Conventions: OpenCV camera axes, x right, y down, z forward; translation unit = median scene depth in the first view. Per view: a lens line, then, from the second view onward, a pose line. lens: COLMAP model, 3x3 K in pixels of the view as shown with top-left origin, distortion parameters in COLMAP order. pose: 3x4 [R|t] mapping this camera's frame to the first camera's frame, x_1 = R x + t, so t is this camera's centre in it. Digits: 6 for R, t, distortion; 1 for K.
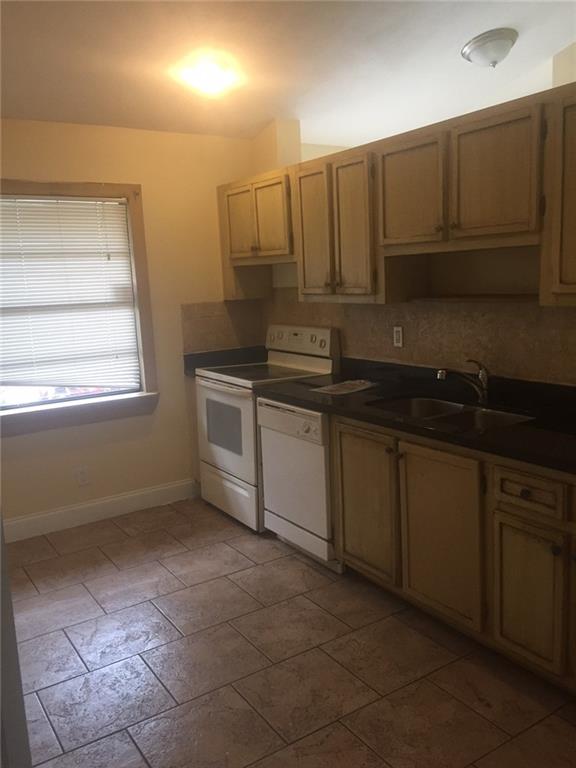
lens RADIAL K [[657.3, 0, 288.0], [0, 657.3, 384.0], [0, 0, 1]] dist [0.063150, -0.000790]
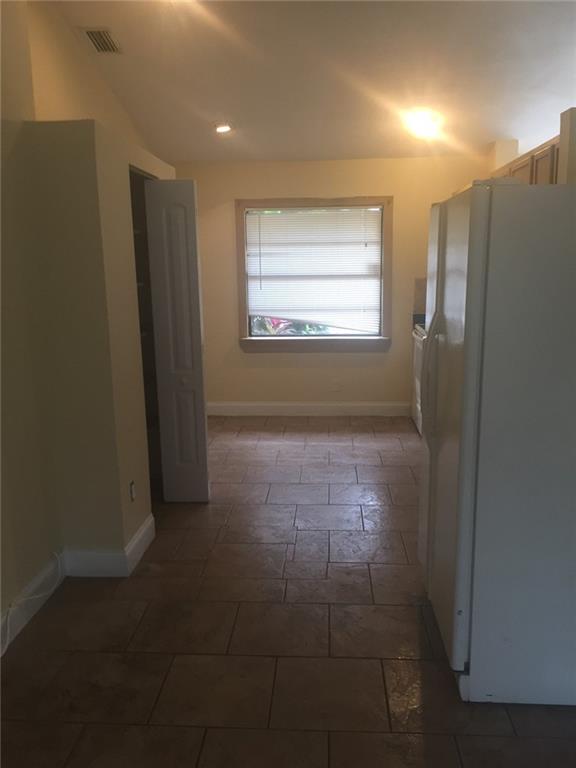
lens RADIAL K [[657.3, 0, 288.0], [0, 657.3, 384.0], [0, 0, 1]] dist [0.063150, -0.000790]
pose [[0.777881, 0.145448, -0.611347, 0.560178], [-0.122942, 0.989270, 0.078929, 0.027882], [0.616268, 0.013763, 0.787416, -0.304021]]
